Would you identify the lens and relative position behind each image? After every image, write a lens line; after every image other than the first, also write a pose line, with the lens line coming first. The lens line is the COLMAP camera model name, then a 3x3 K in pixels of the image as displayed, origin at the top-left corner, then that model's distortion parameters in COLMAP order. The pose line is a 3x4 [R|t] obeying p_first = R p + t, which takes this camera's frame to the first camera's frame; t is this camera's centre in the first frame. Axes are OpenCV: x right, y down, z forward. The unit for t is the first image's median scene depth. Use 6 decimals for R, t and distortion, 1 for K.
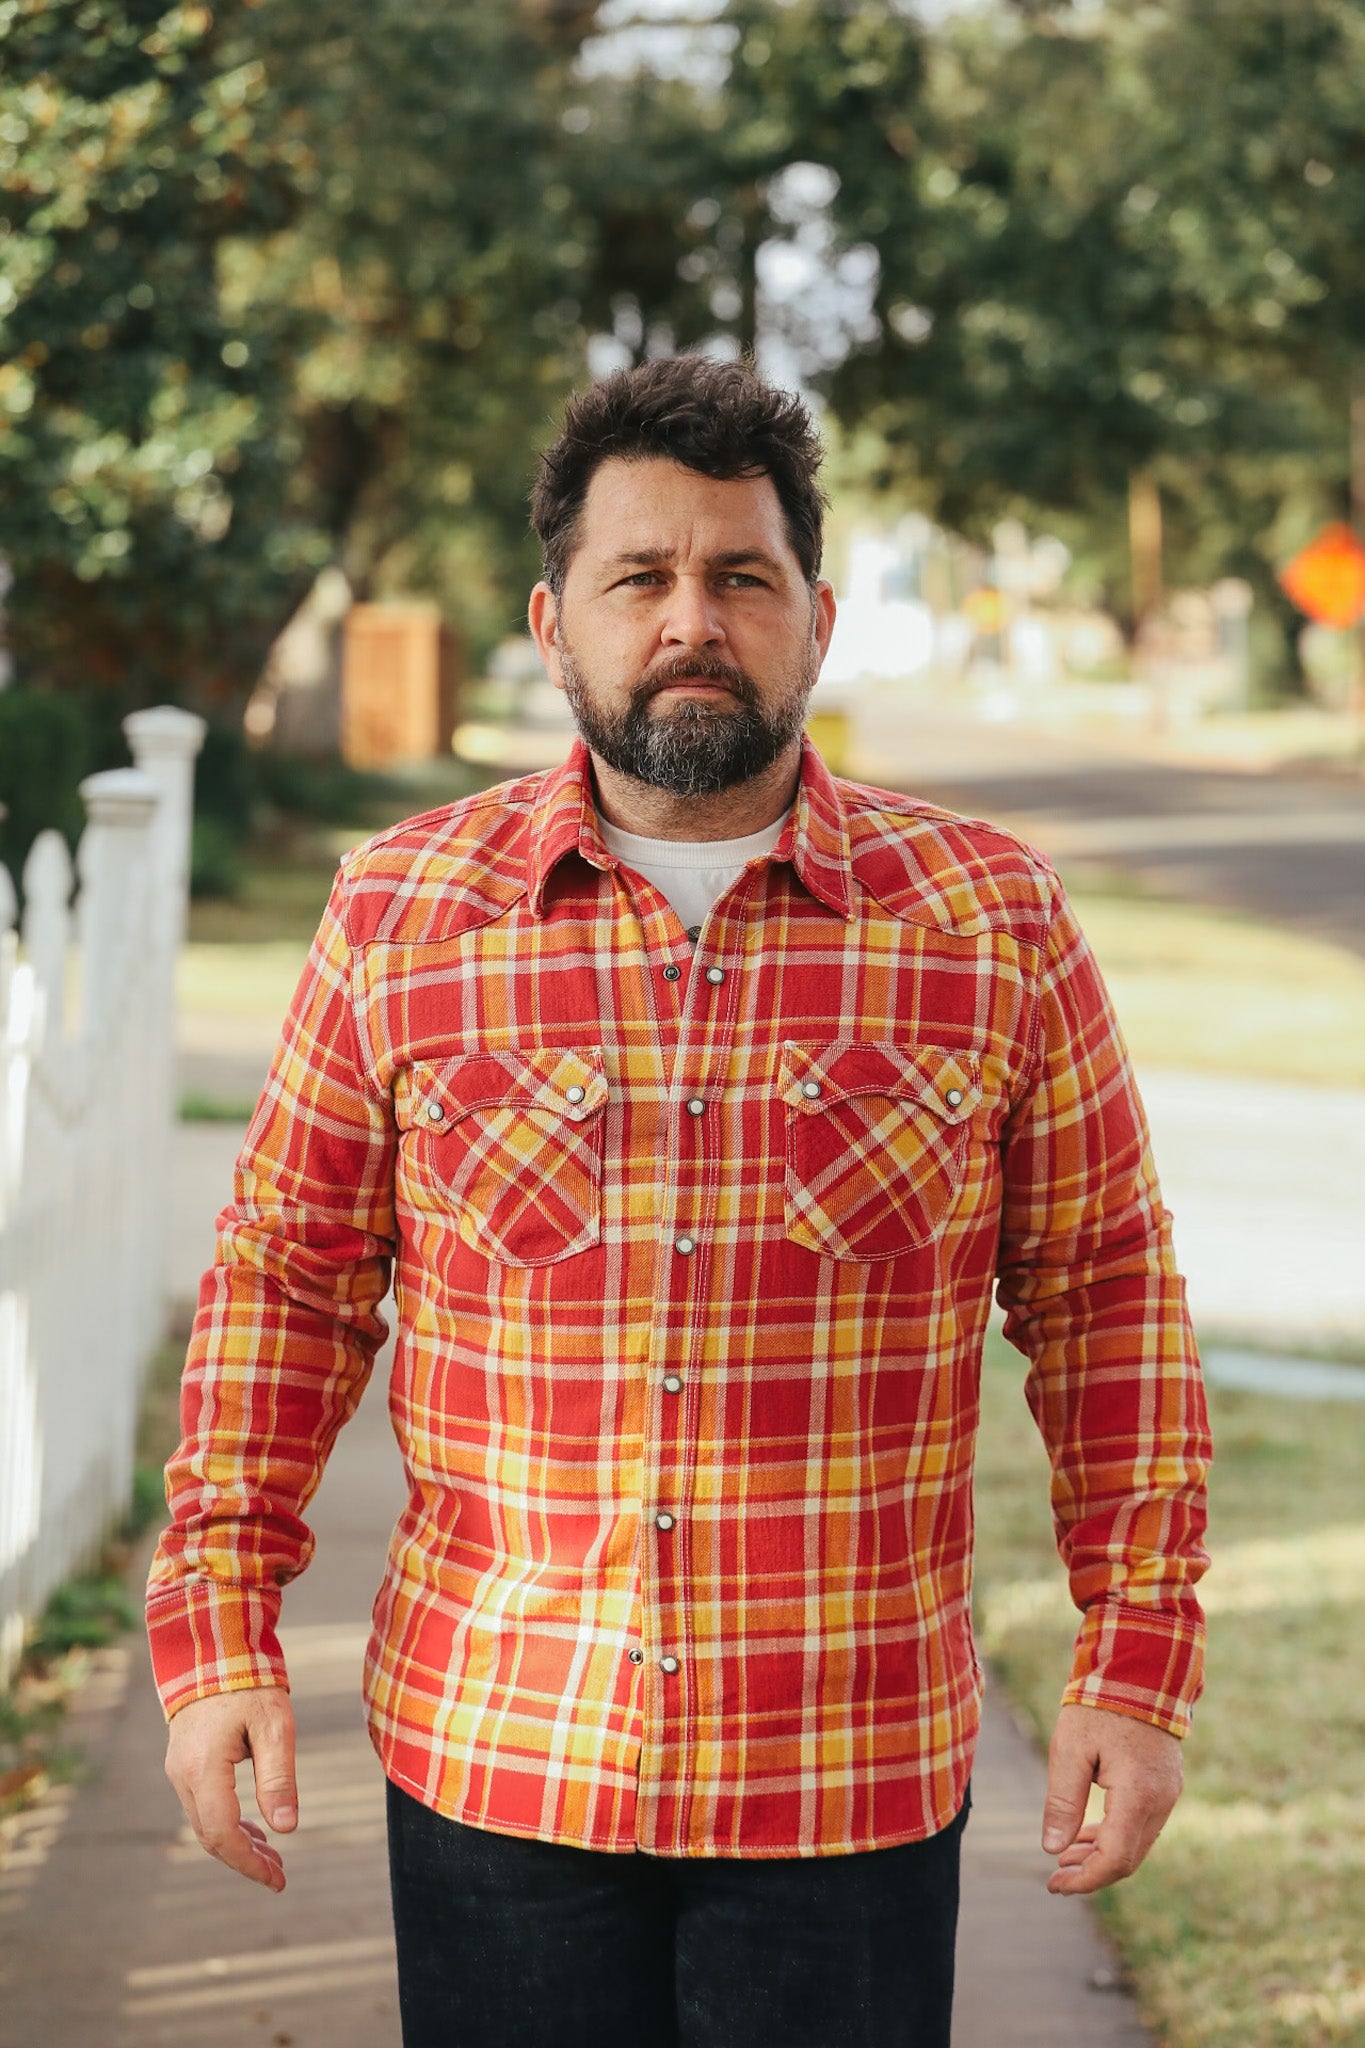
lens RADIAL K [[5986.8, 0, 682.5], [0, 5986.8, 1024.0], [0, 0, 1]] dist [-0.035526, 1.374410]
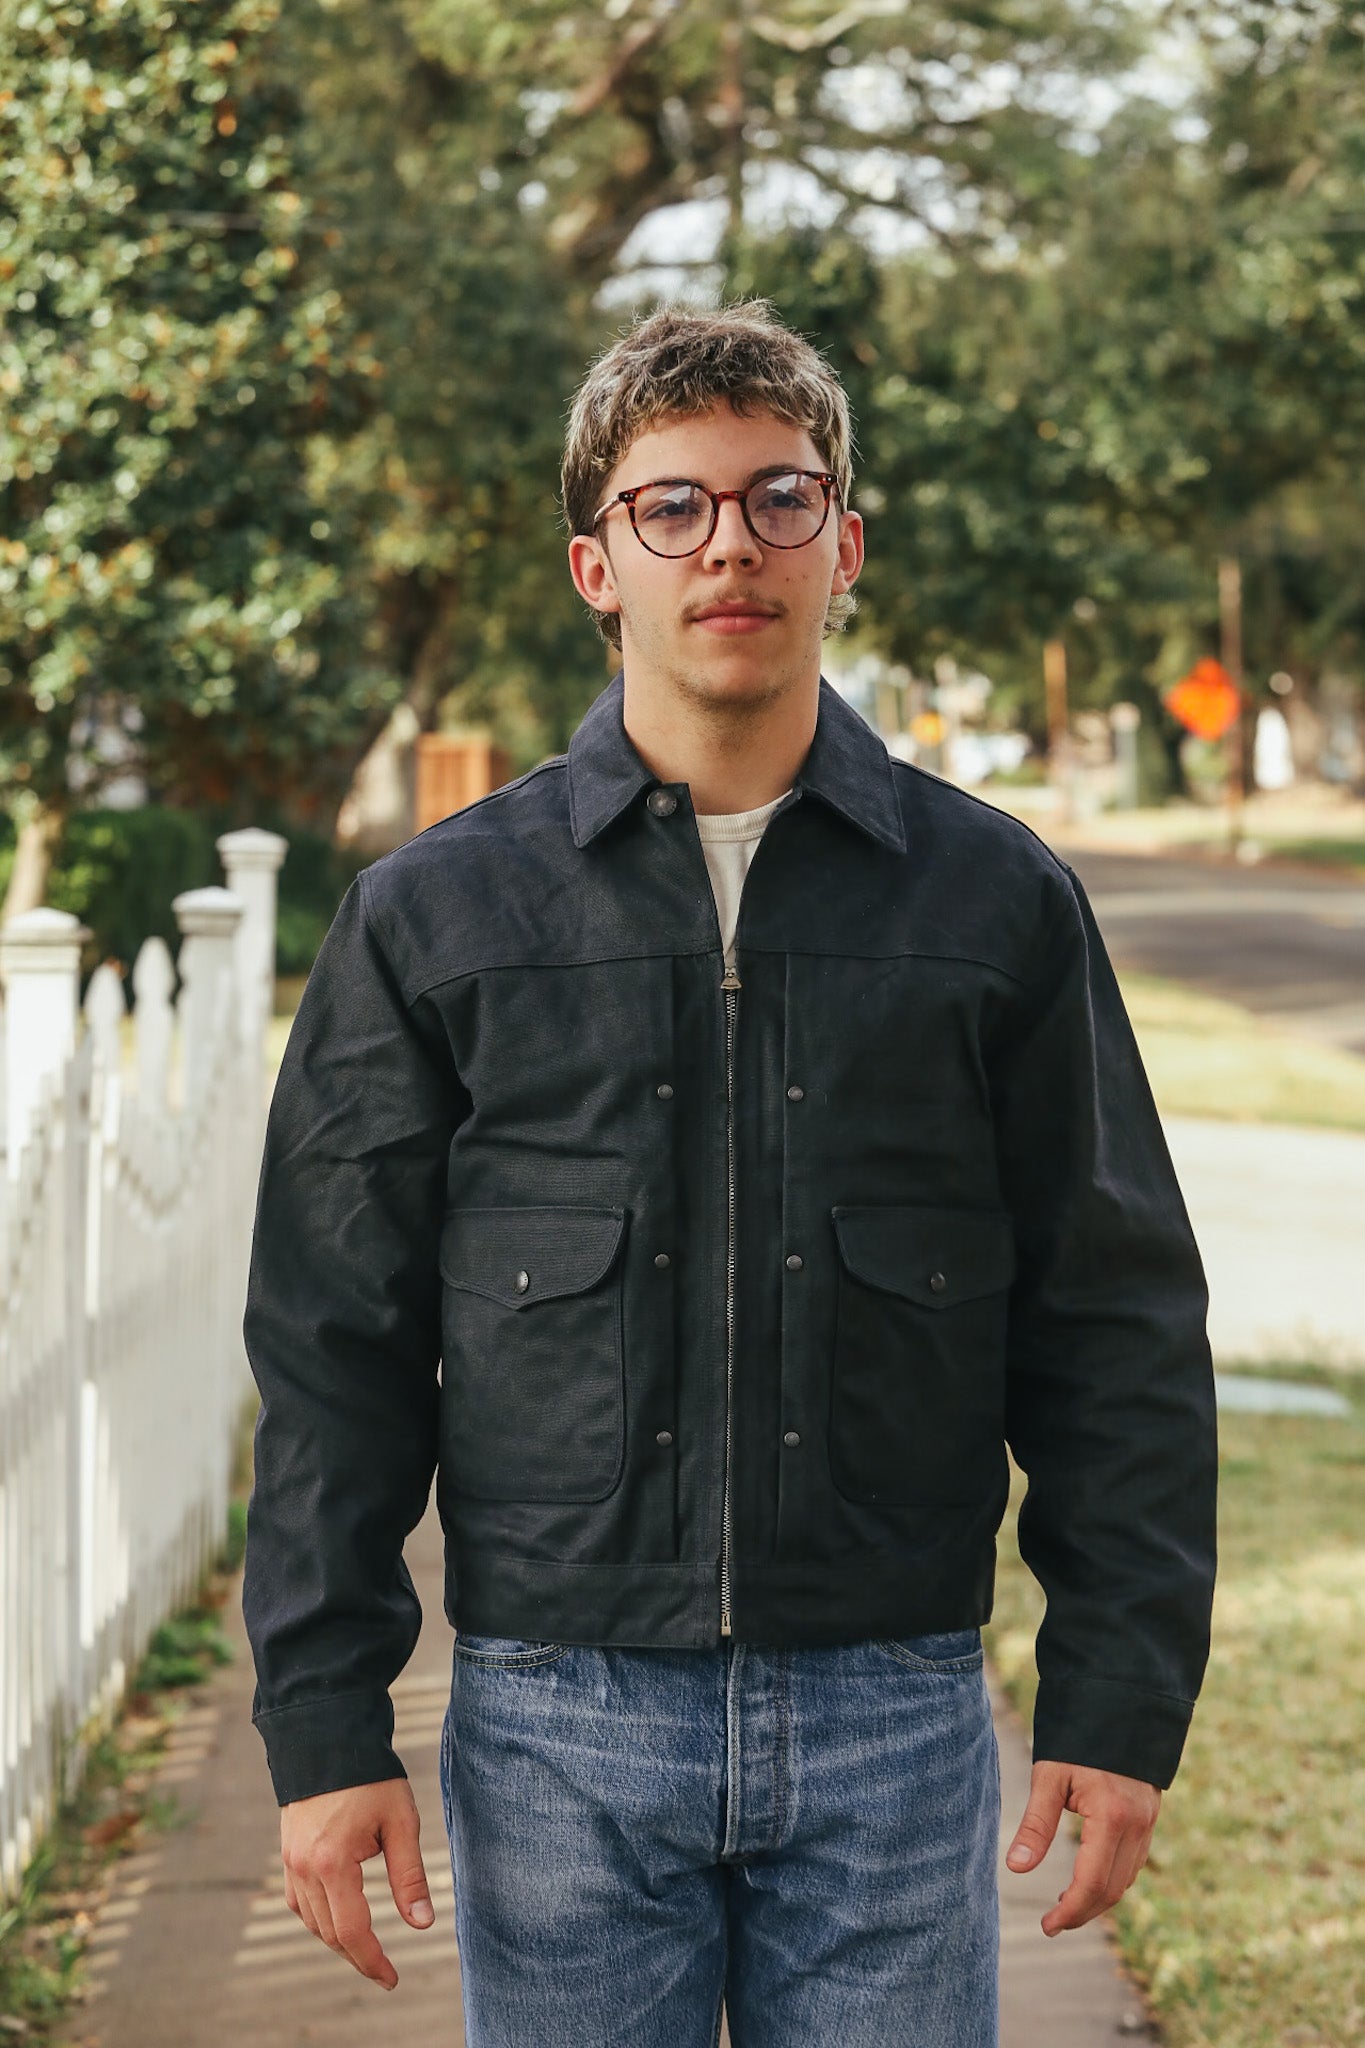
lens RADIAL K [[5986.8, 0, 682.5], [0, 5986.8, 1024.0], [0, 0, 1]] dist [-0.035526, 1.374410]
pose [[0.999854, -0.014865, -0.008383, 0.008143], [0.014670, 0.999633, -0.022779, 0.018487], [0.008719, 0.022653, 0.999705, -0.230486]]
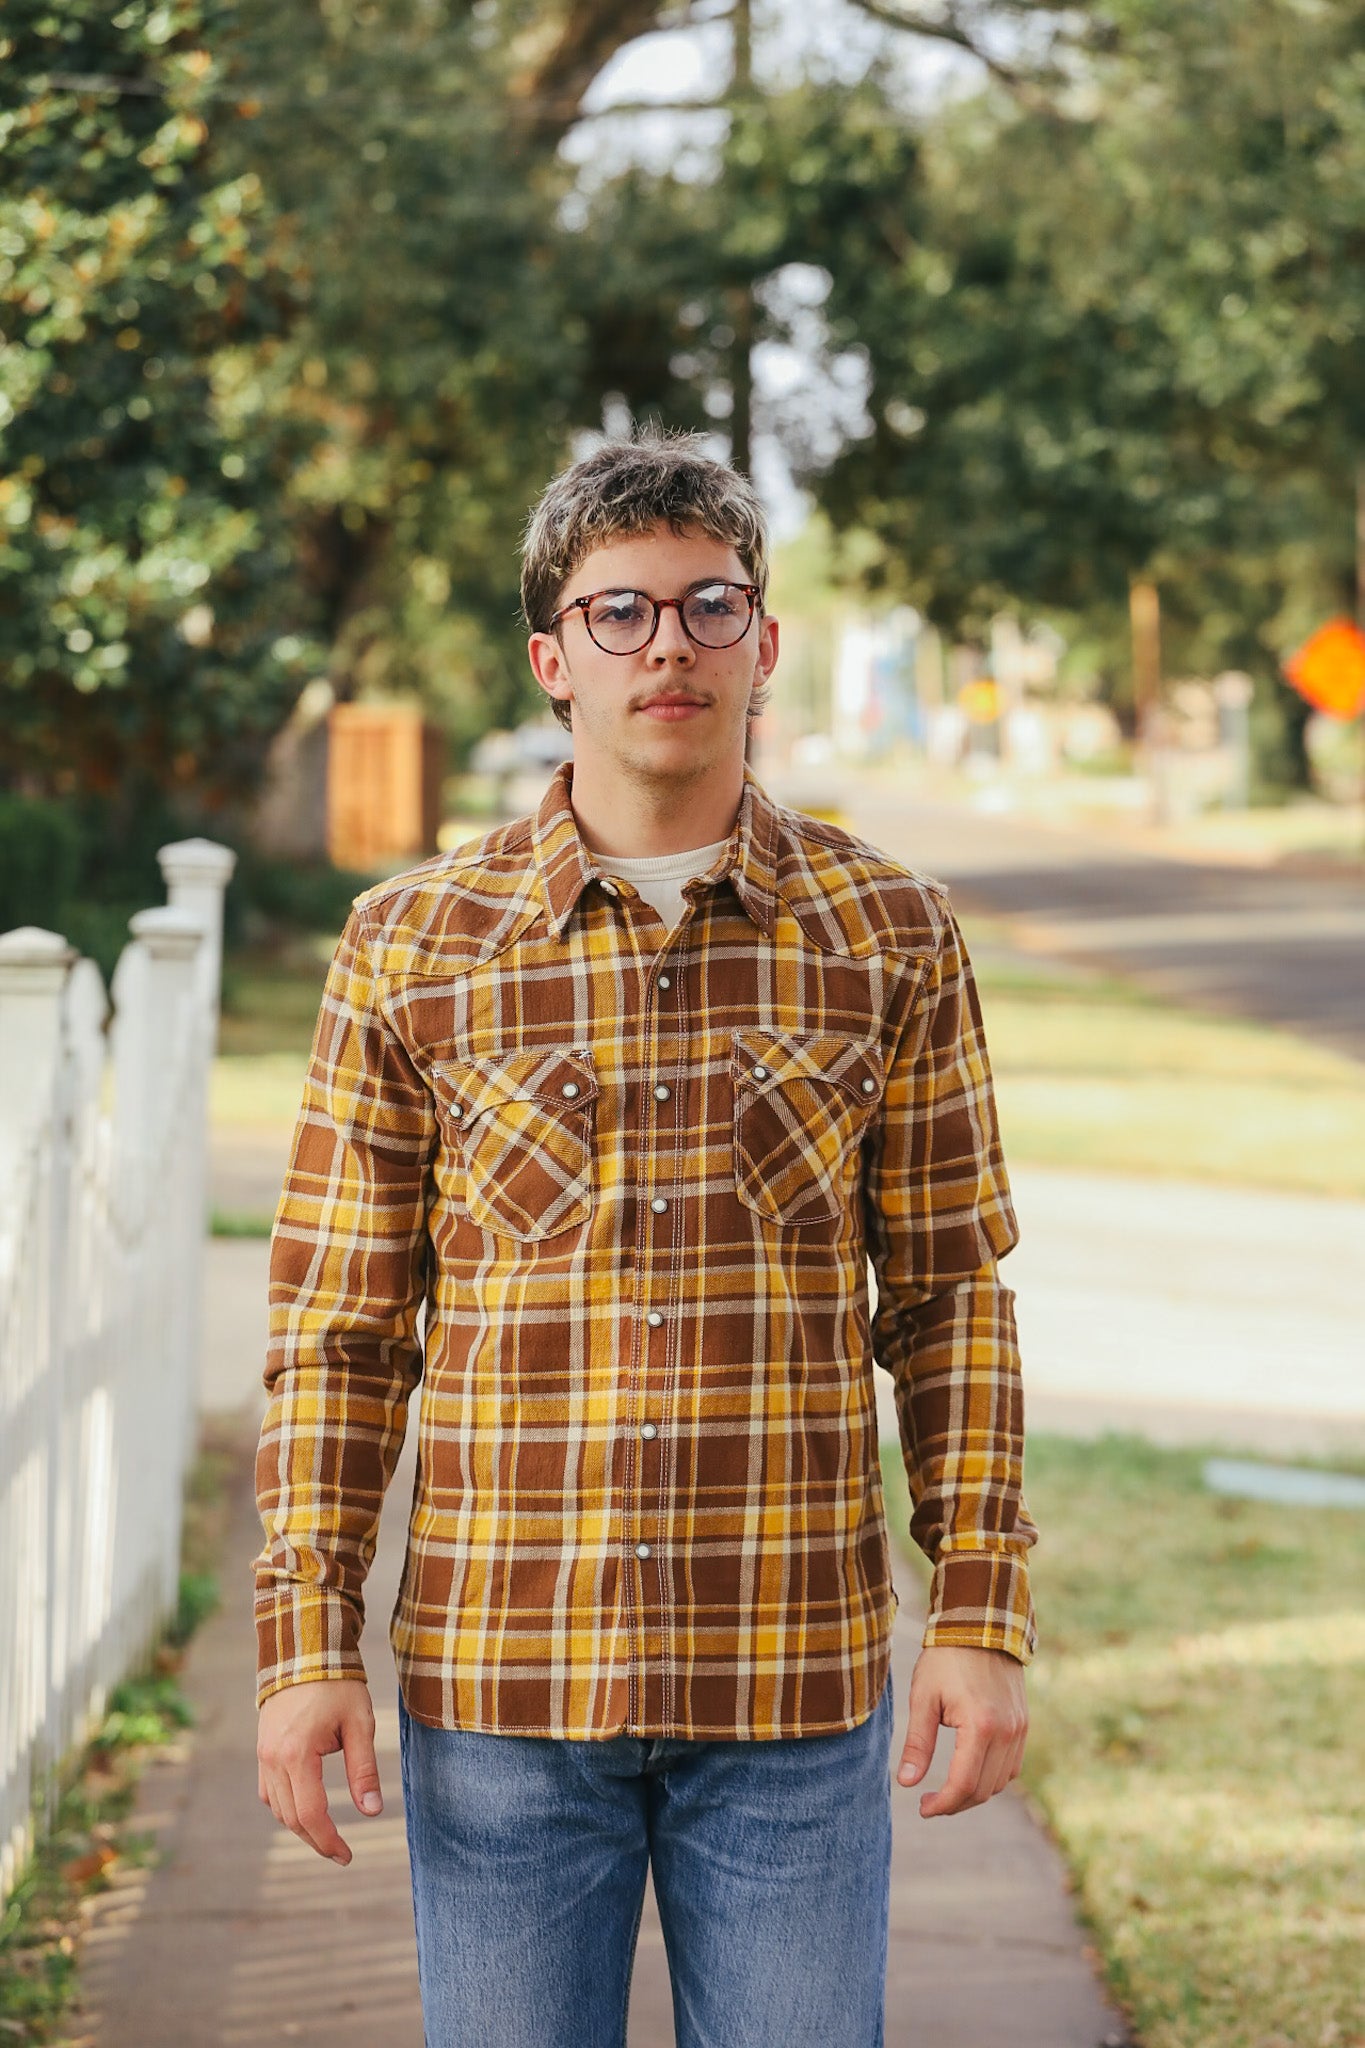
lens RADIAL K [[5318.4, 0, 682.5], [0, 5318.4, 1024.0], [0, 0, 1]] dist [0.110613, 0.804918]
pose [[0.999951, -0.002951, -0.009465, 0.009369], [0.002702, 0.999653, -0.026210, 0.005241], [0.009539, 0.026183, 0.999612, 0.123822]]
